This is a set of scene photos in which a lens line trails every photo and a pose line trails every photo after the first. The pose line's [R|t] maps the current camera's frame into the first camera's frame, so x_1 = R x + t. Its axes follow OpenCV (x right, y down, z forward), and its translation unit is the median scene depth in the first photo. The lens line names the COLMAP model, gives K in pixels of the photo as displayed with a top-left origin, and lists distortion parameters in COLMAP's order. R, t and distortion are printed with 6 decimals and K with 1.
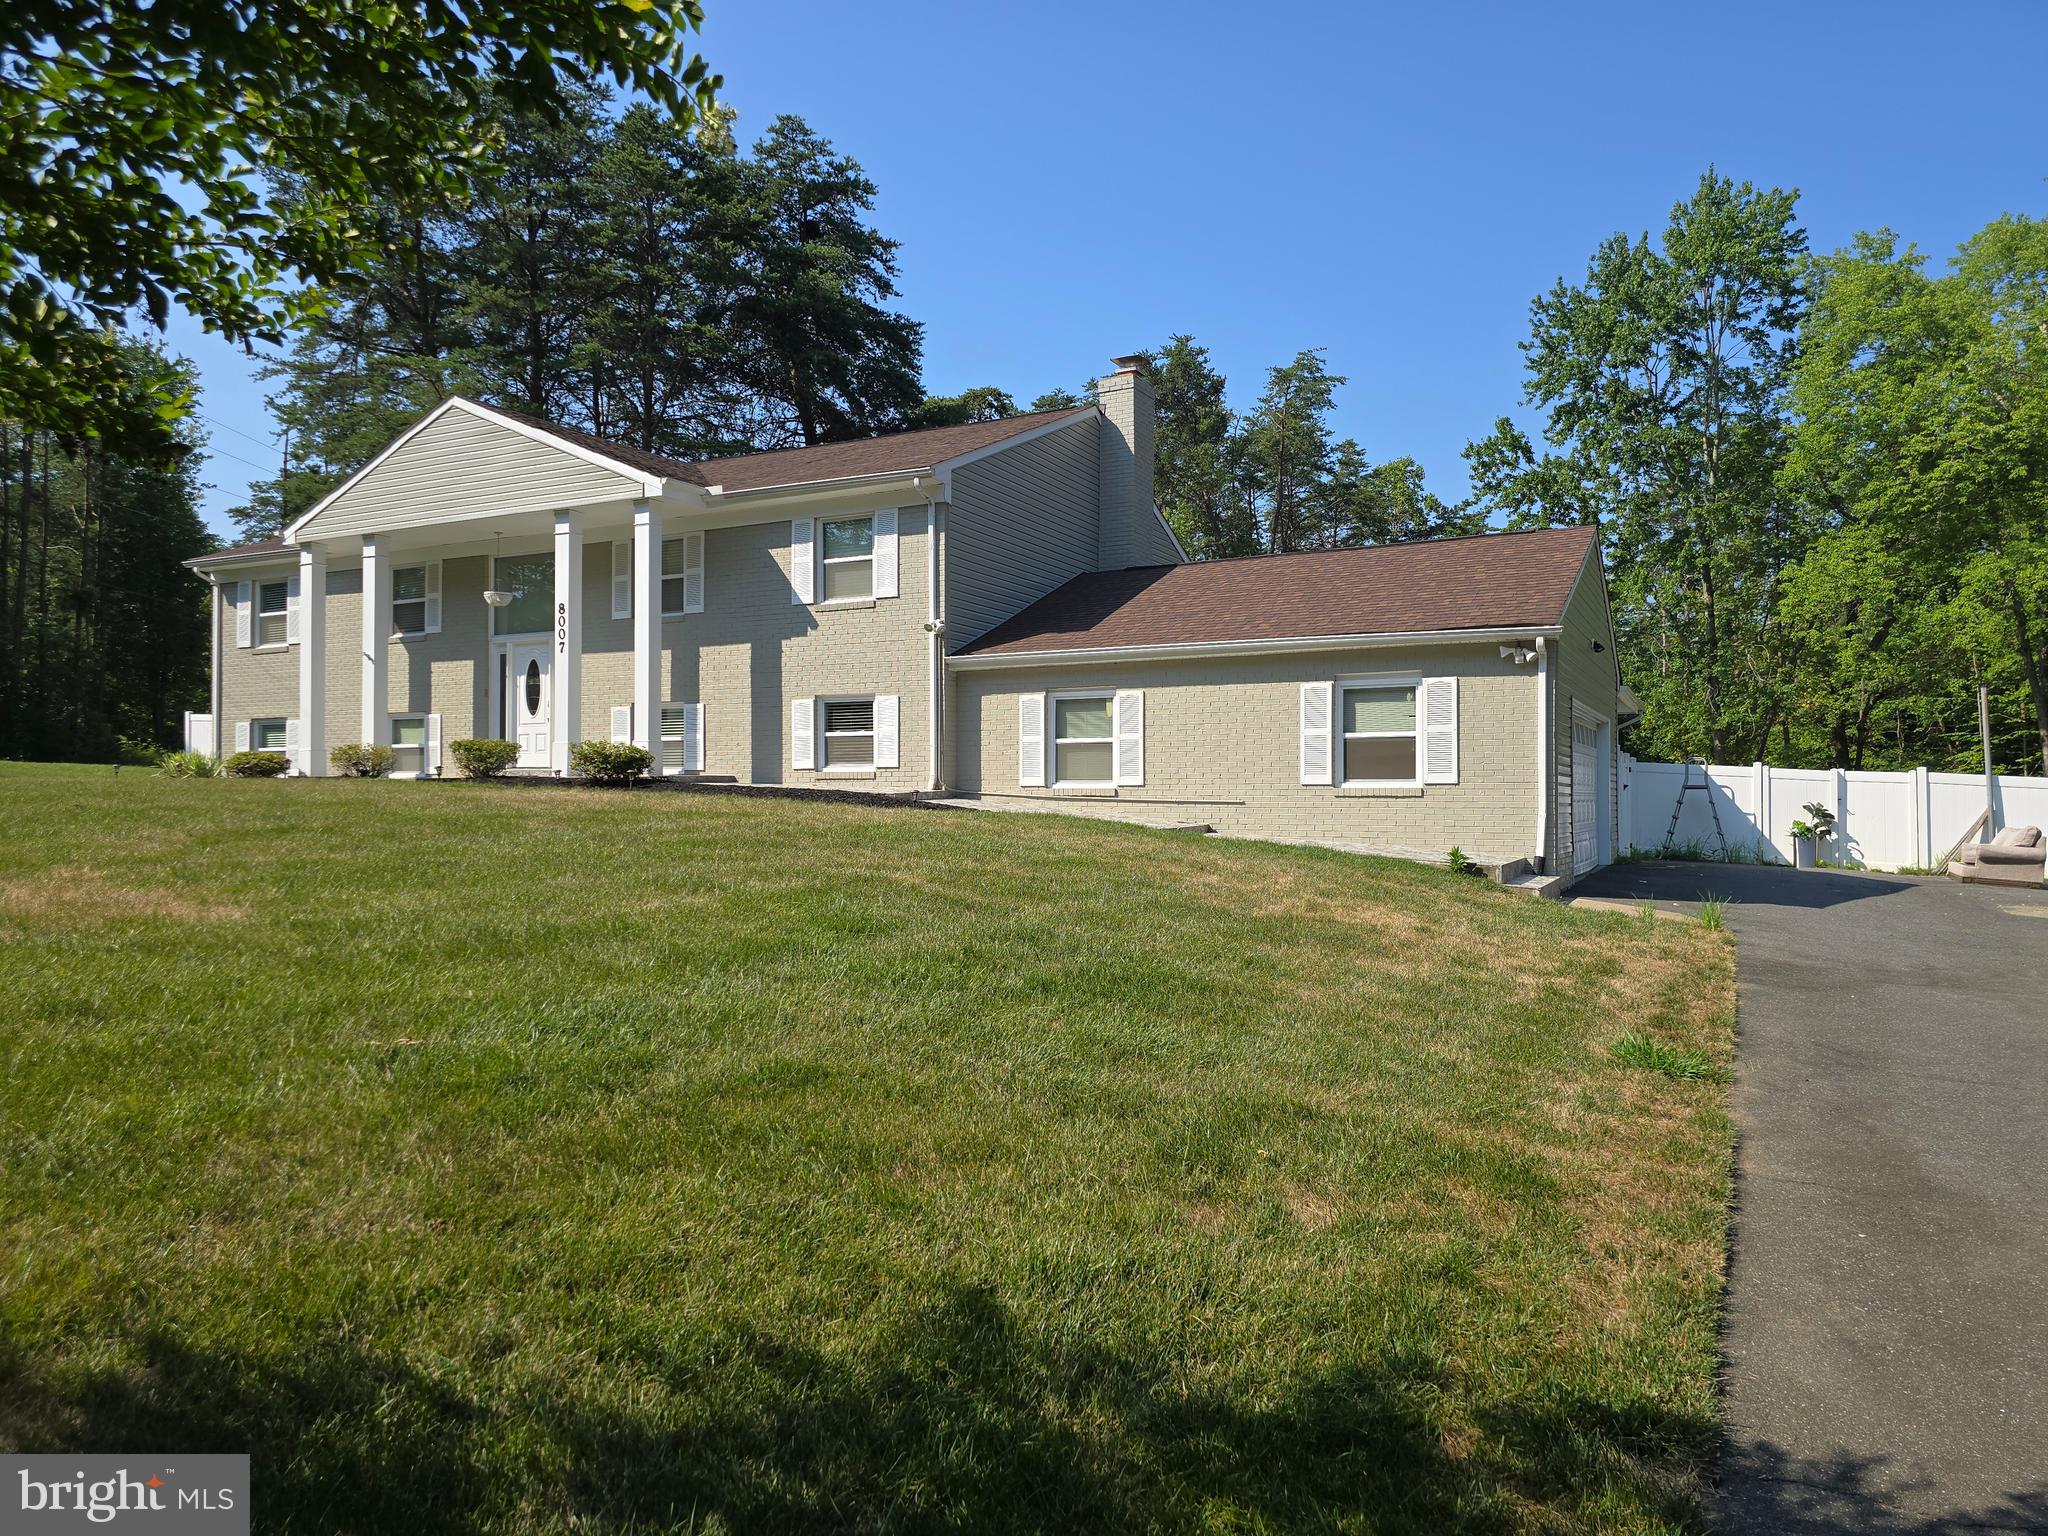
lens RADIAL K [[1383.6, 0, 1023.0], [0, 1383.6, 773.5], [0, 0, 1]] dist [0.054586, -0.043358]
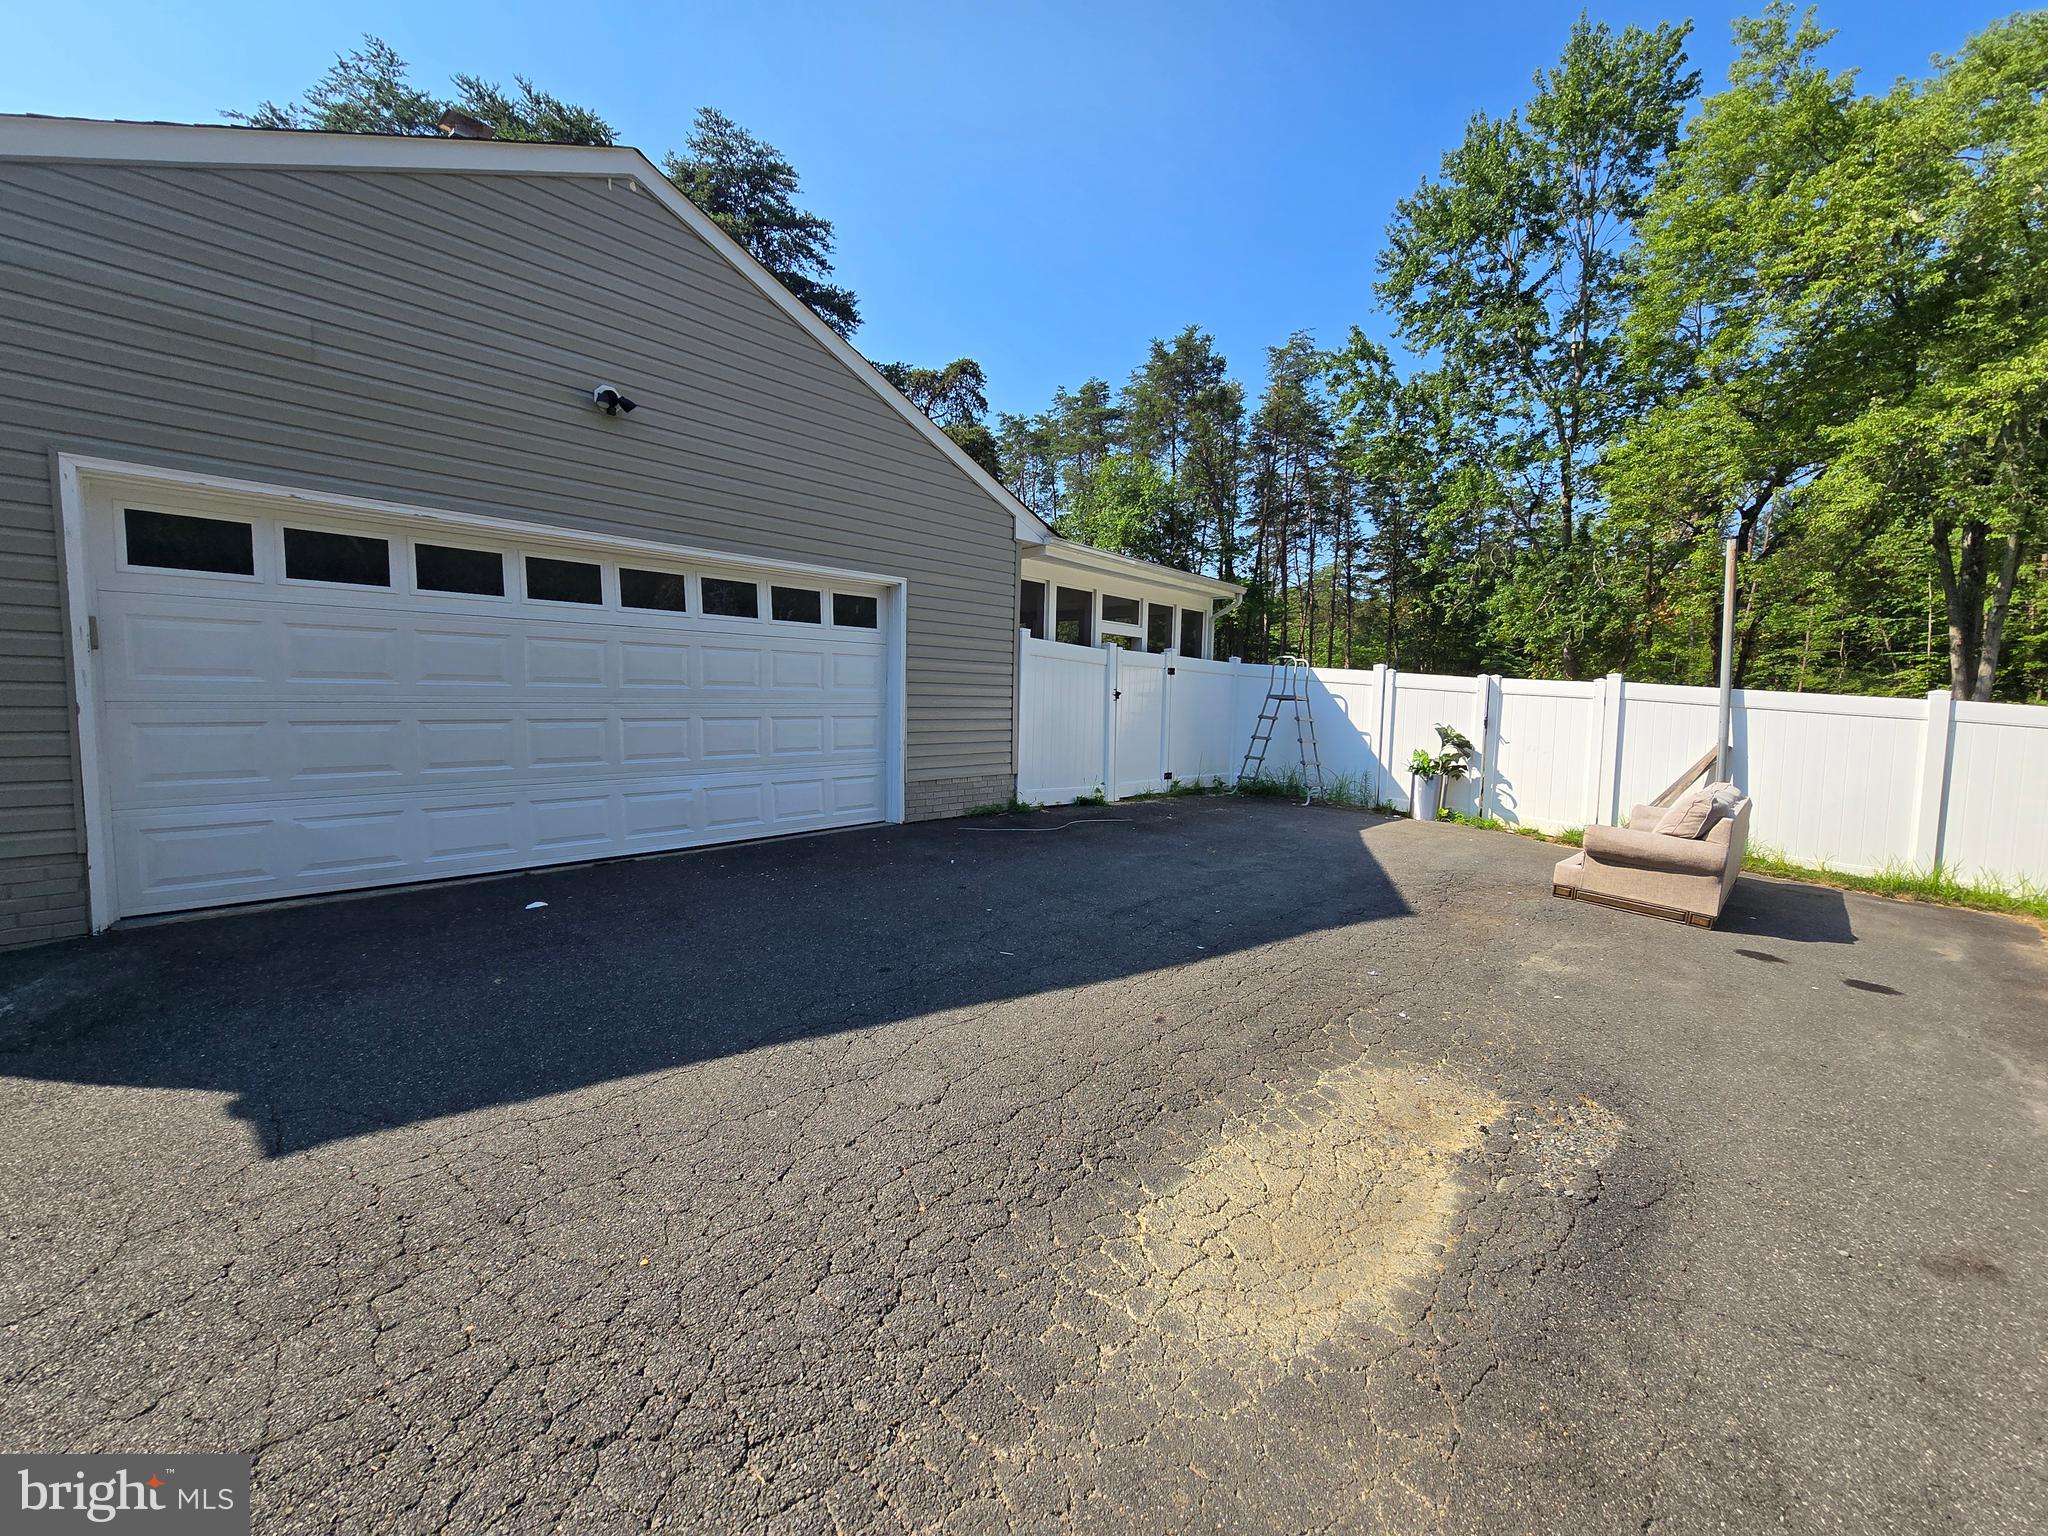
lens RADIAL K [[826.3, 0, 1058.2], [0, 826.3, 741.4], [0, 0, 1]] dist [0.001518, -0.000417]
pose [[0.967076, 0.037116, -0.251768, 0.312947], [-0.018434, 0.996925, 0.076159, 0.001383], [0.253820, -0.069010, 0.964786, 0.366212]]
